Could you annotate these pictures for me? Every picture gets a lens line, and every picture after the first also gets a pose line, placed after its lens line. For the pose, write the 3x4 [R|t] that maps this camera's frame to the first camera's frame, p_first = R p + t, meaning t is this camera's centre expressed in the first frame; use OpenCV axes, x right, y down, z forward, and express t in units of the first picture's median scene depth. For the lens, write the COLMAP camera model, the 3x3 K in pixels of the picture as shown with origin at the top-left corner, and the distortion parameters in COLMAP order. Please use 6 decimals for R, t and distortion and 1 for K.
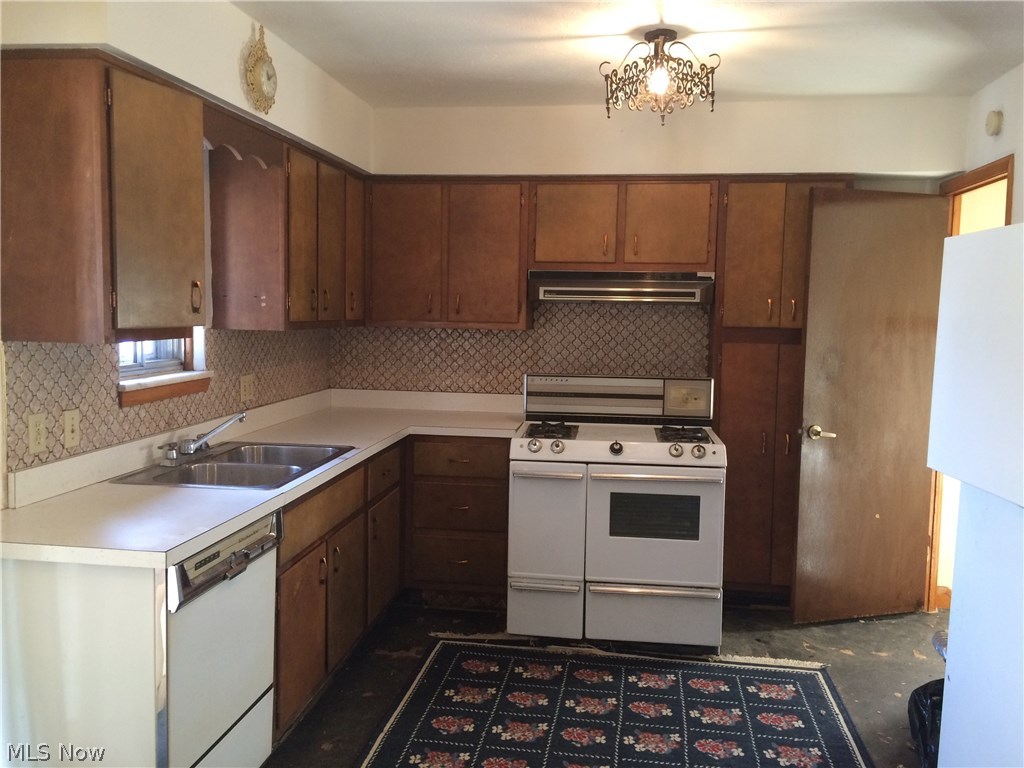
lens RADIAL K [[885.2, 0, 515.5], [0, 885.2, 385.3], [0, 0, 1]] dist [0.079196, -0.101401]
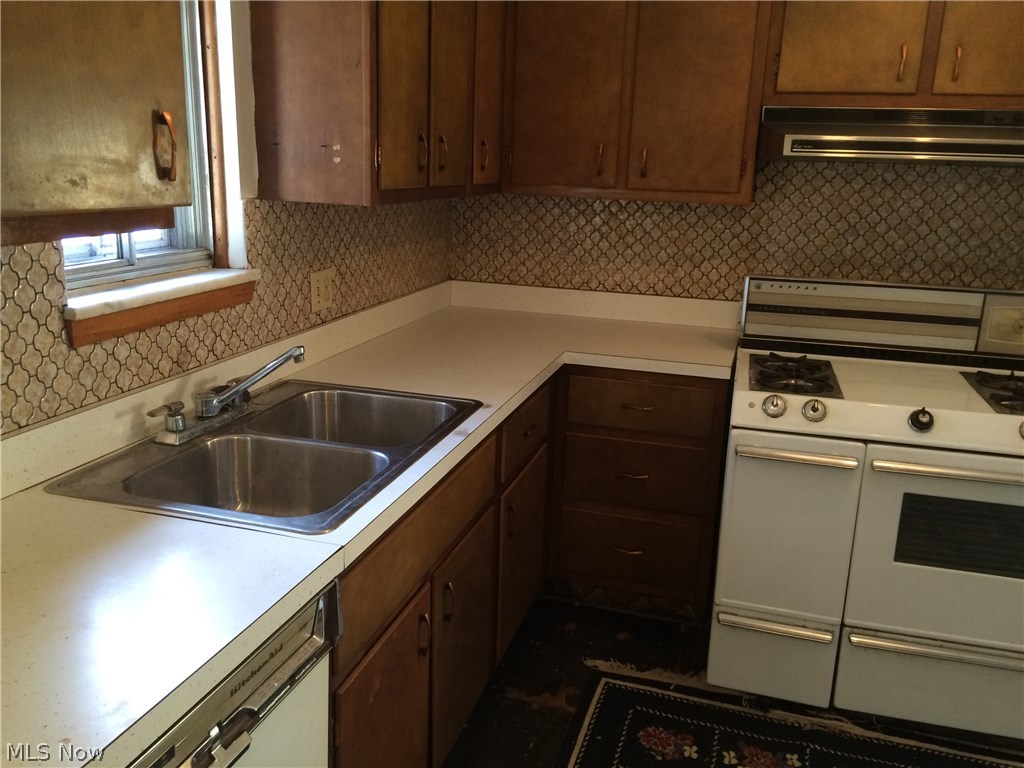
lens RADIAL K [[885.2, 0, 517.1], [0, 885.2, 383.0], [0, 0, 1]] dist [0.079196, -0.101401]
pose [[0.989584, 0.050923, -0.134650, -0.071912], [-0.028850, 0.986522, 0.161067, -0.040656], [0.141038, -0.155505, 0.977715, 0.388173]]
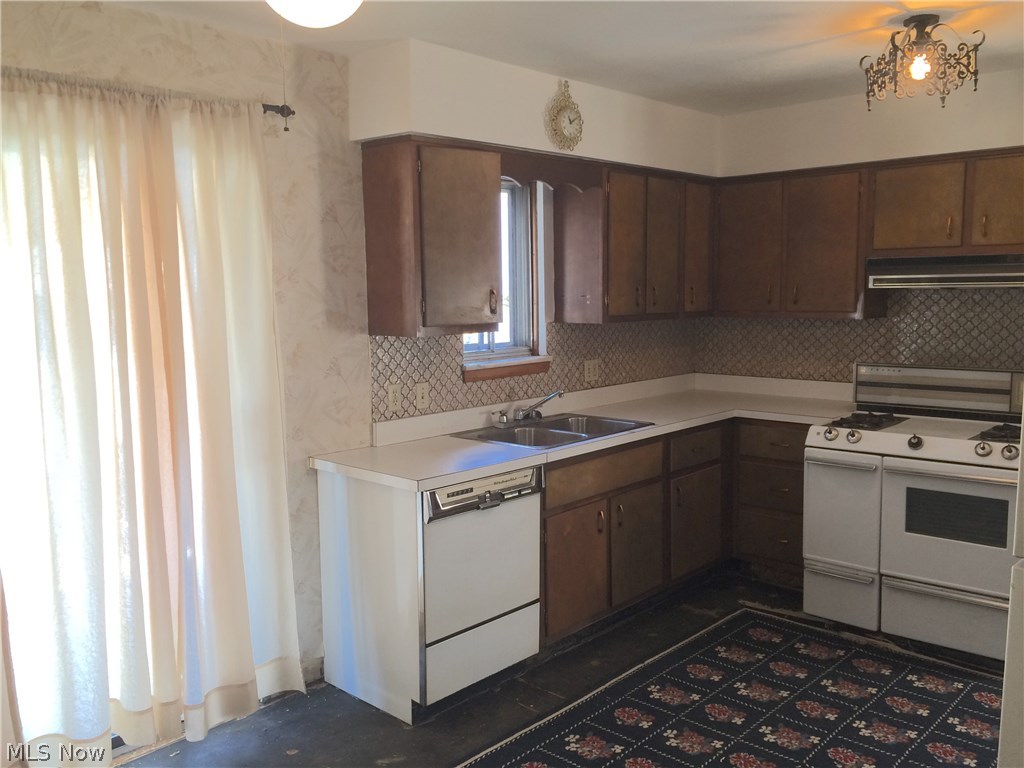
lens RADIAL K [[885.2, 0, 503.0], [0, 885.2, 386.1], [0, 0, 1]] dist [0.079196, -0.101401]
pose [[0.816382, 0.036060, -0.576385, 0.307677], [-0.023971, 0.999304, 0.028565, -0.007460], [0.577014, -0.009503, 0.816679, -0.057586]]
